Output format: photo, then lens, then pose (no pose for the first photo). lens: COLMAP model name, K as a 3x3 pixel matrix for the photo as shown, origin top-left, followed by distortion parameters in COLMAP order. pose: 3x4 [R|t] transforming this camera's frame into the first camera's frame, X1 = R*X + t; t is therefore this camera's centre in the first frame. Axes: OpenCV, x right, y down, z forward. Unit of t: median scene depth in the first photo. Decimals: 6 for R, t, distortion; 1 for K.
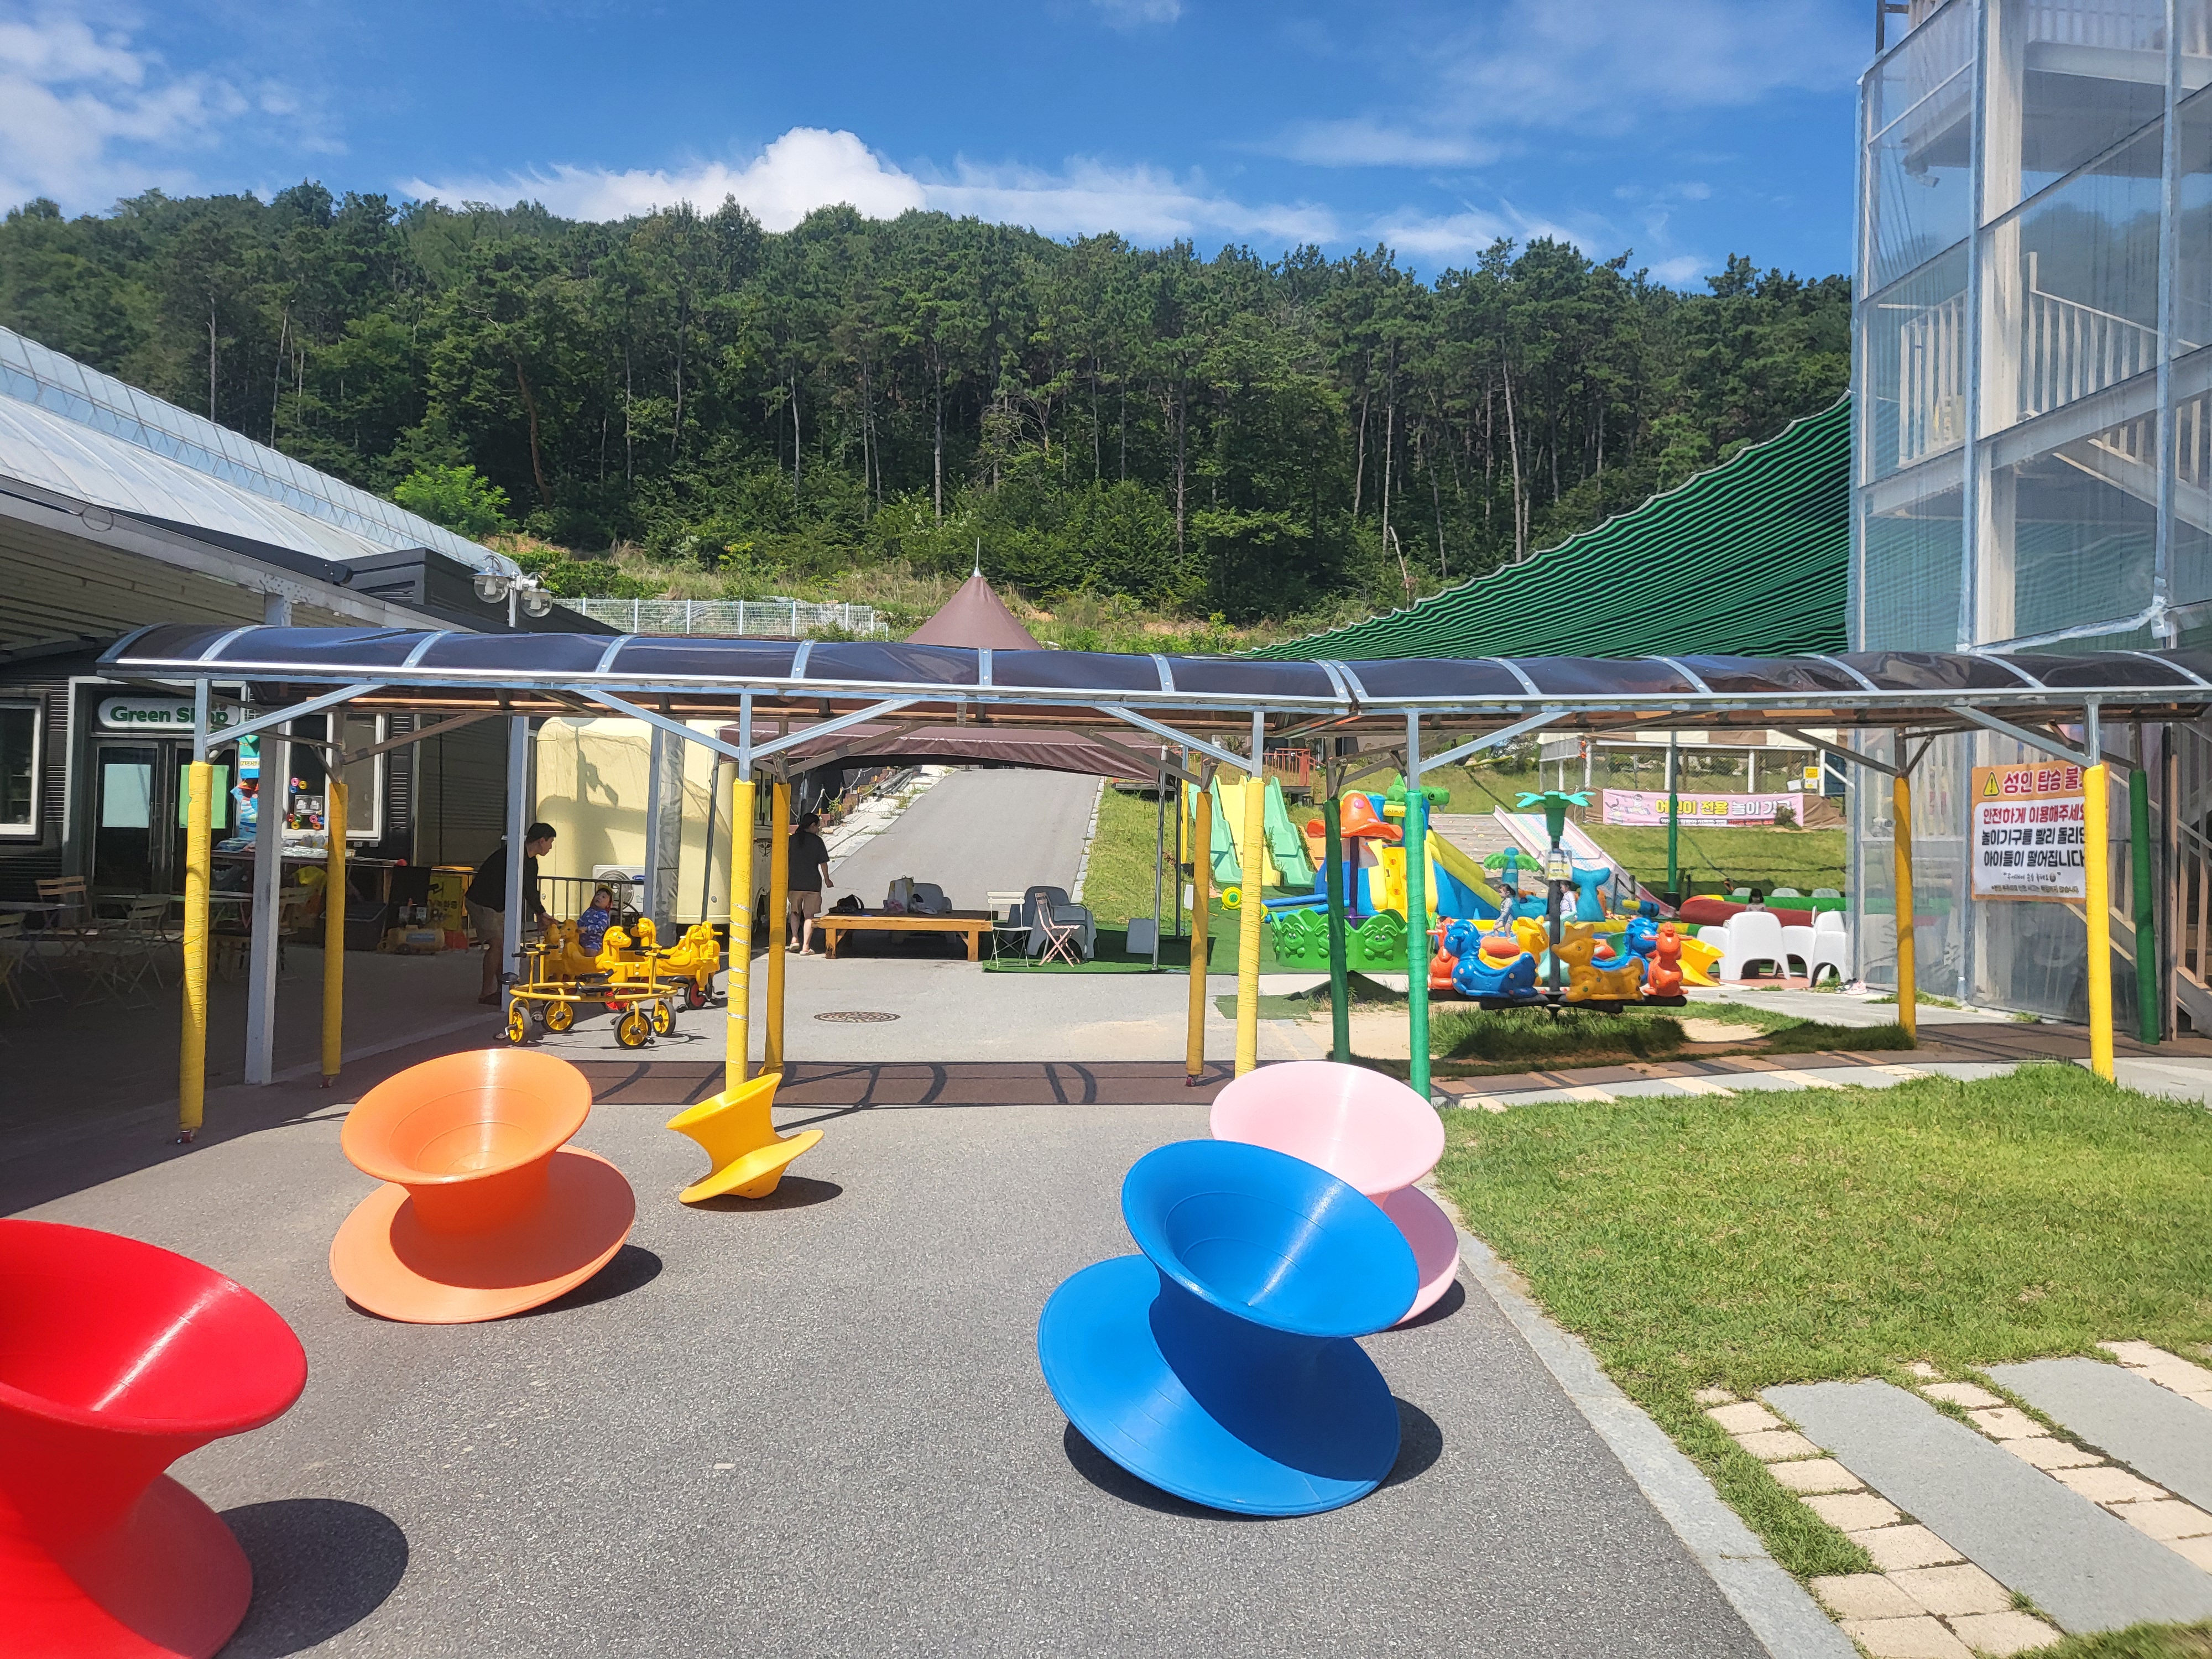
lens RADIAL K [[1704.7, 0, 1106.0], [0, 1704.7, 829.5], [0, 0, 1]] dist [0.007165, 0.006371]
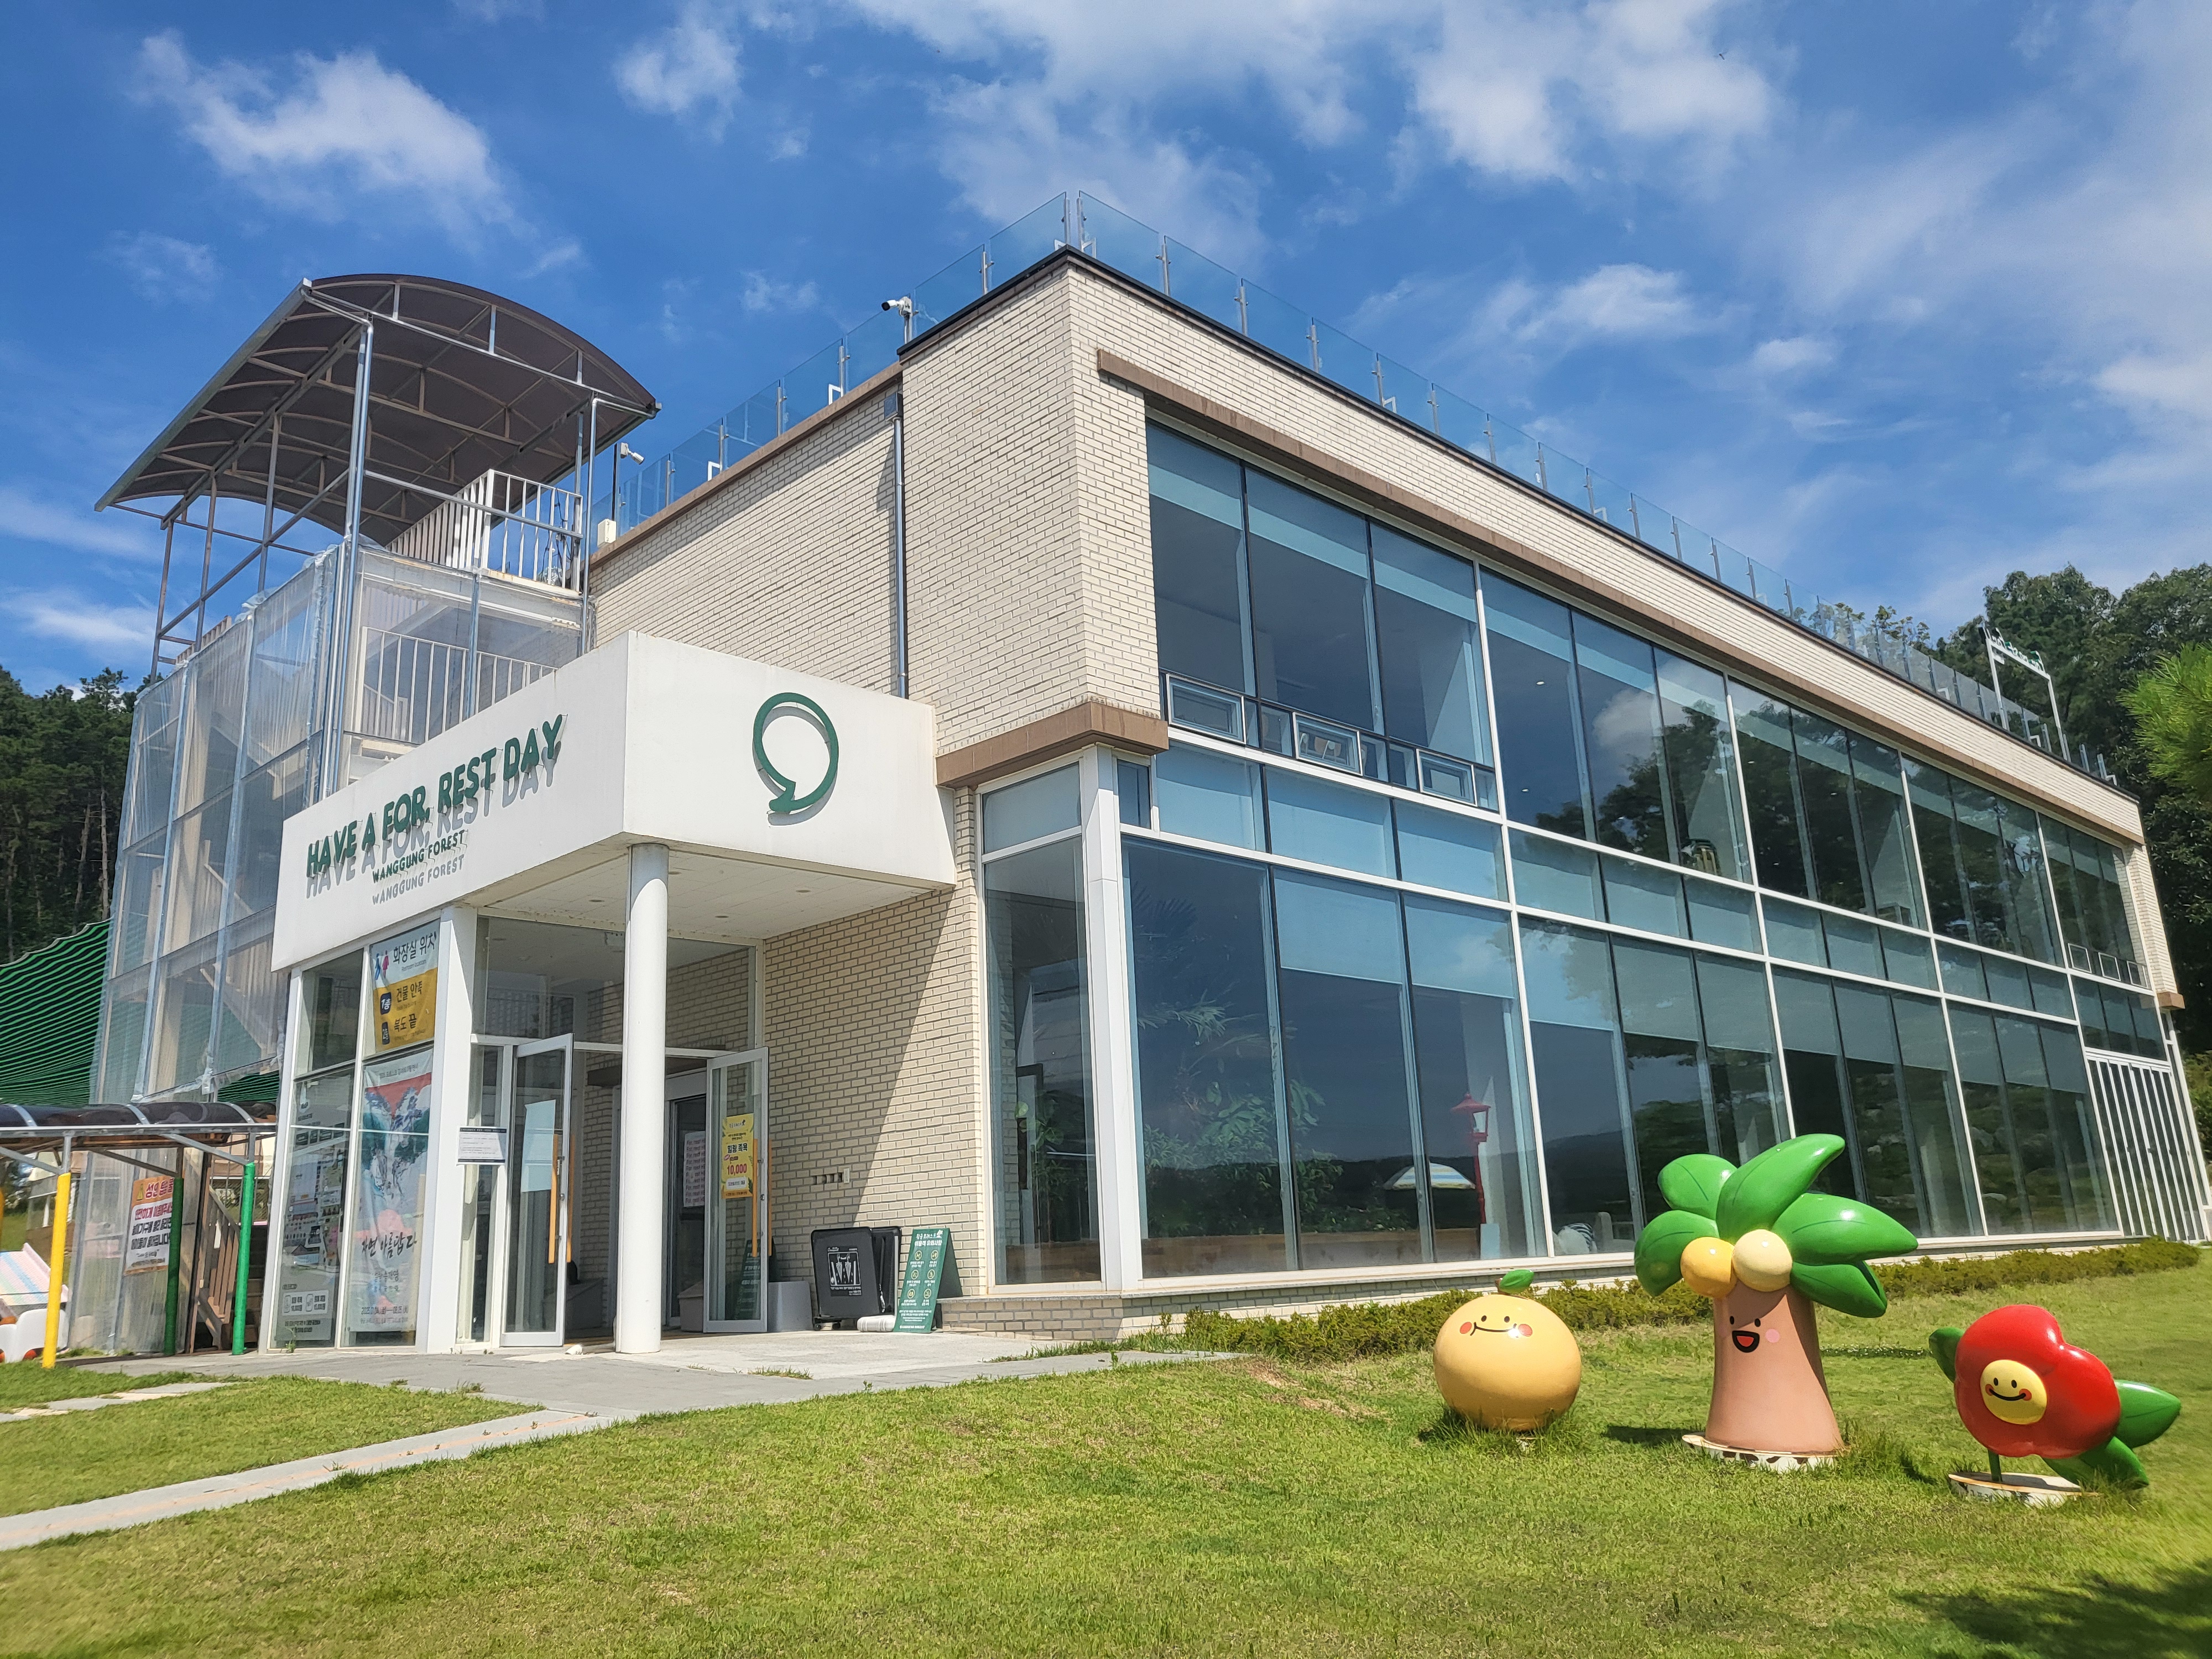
lens RADIAL K [[1704.7, 0, 1106.0], [0, 1704.7, 829.5], [0, 0, 1]] dist [0.007165, 0.006371]
pose [[0.746615, 0.106316, 0.656706, 0.132177], [0.060098, 0.972332, -0.225740, 0.050113], [-0.662536, 0.208007, 0.719568, -0.649996]]
